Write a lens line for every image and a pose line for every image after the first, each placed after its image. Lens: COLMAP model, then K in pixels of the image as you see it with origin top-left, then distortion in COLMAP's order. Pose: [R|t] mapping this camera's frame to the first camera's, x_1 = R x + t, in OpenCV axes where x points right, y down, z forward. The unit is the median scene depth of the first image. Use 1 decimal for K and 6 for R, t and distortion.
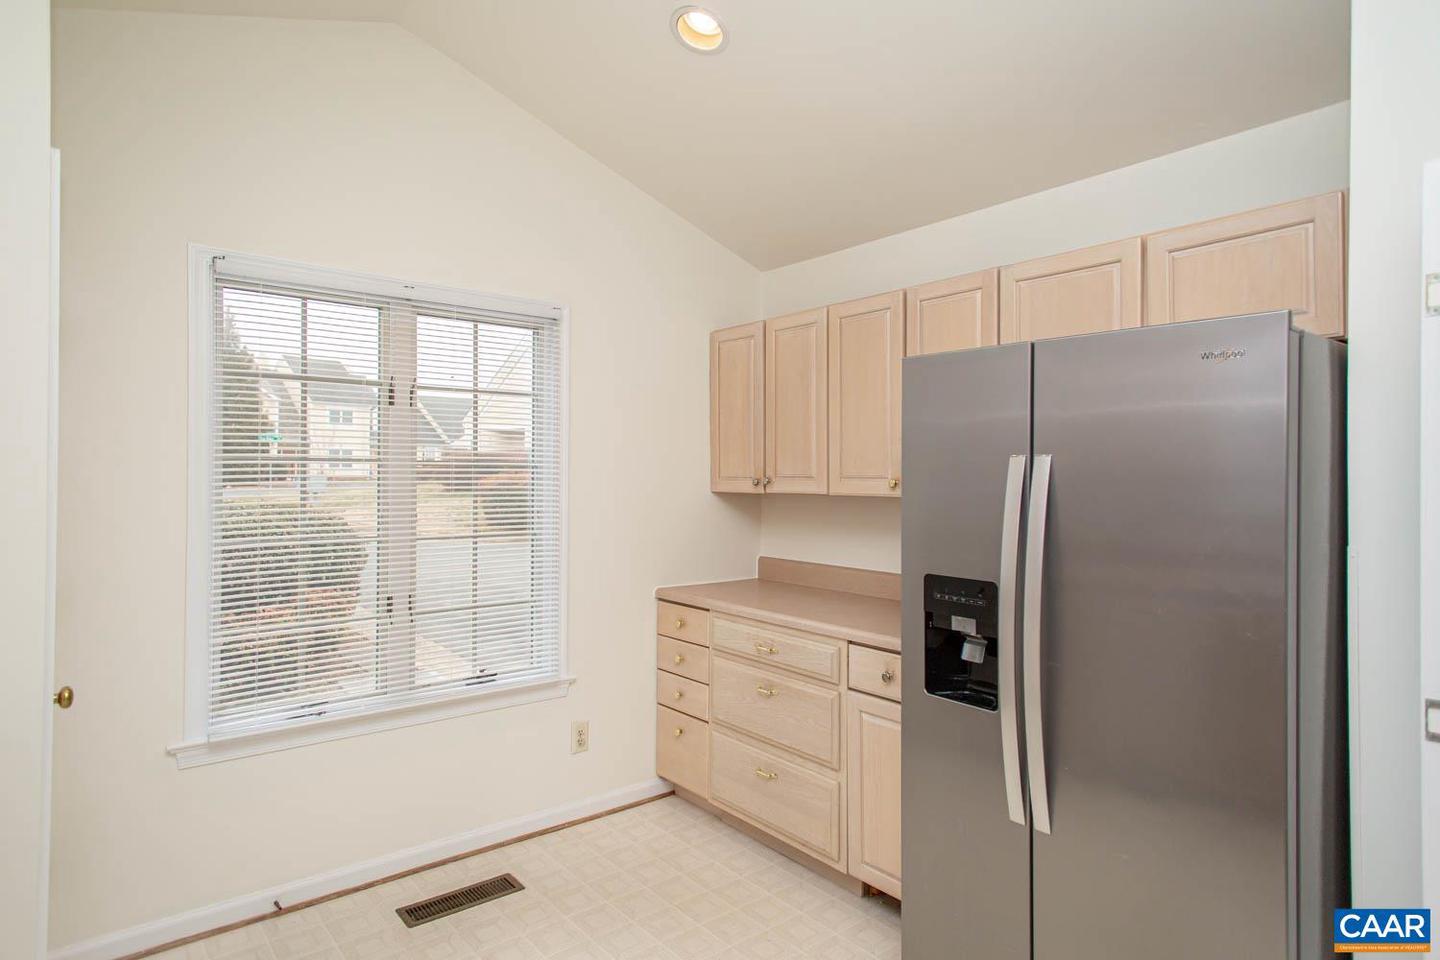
lens RADIAL K [[801.4, 0, 718.6], [0, 801.4, 470.2], [0, 0, 1]] dist [0.024365, -0.000238]
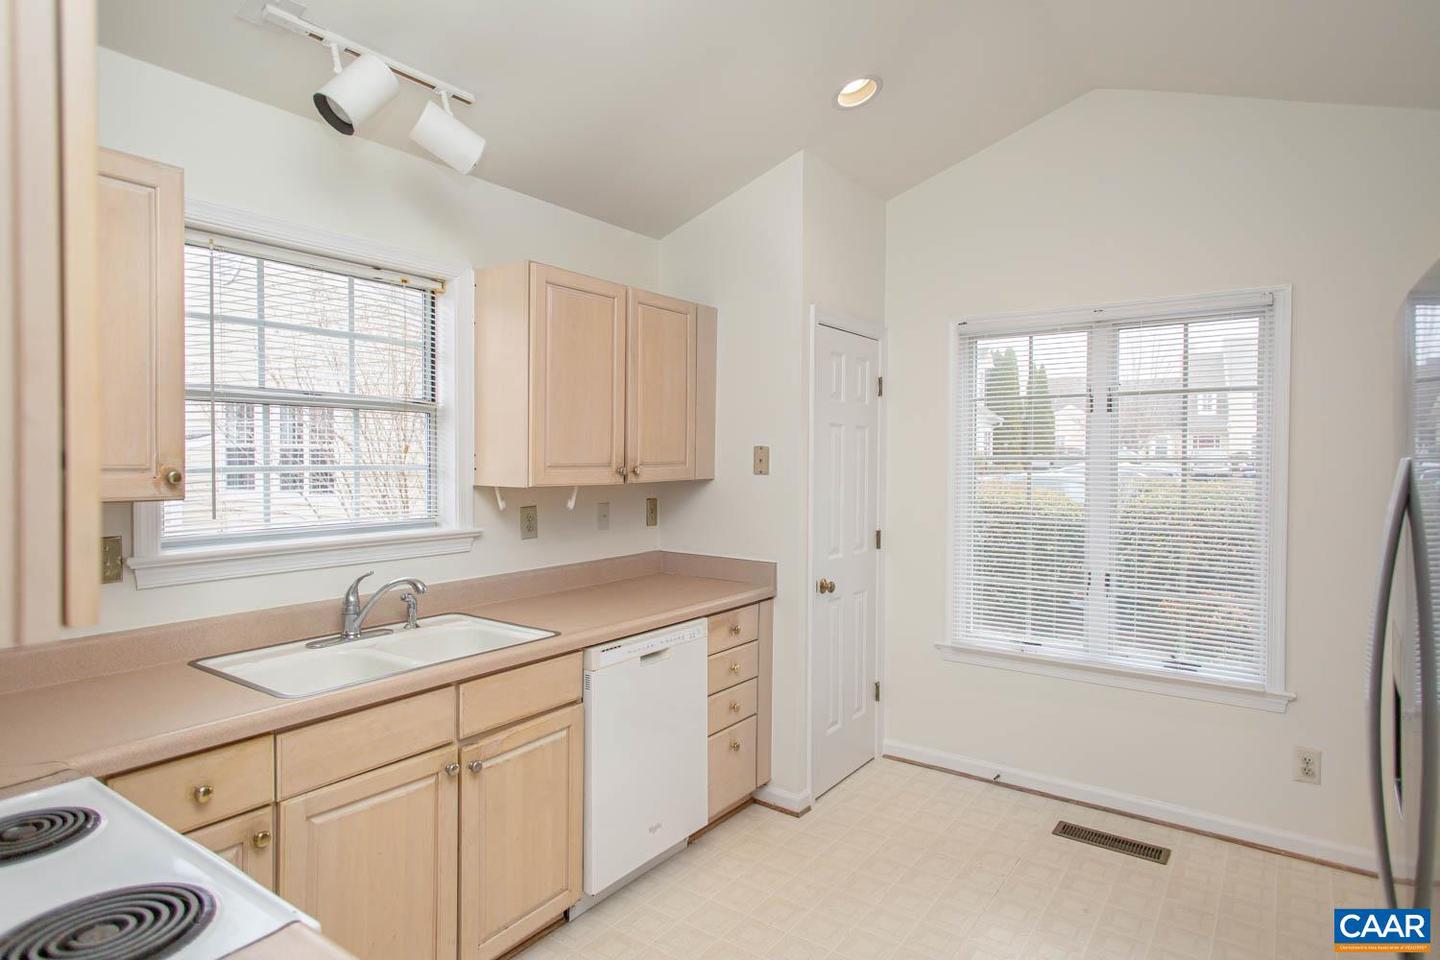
lens RADIAL K [[801.4, 0, 718.6], [0, 801.4, 470.2], [0, 0, 1]] dist [0.024365, -0.000238]
pose [[0.270662, 0.013373, -0.962582, 0.584634], [0.013725, 0.999748, 0.017748, -0.024714], [0.962577, -0.018015, 0.270410, 0.148156]]
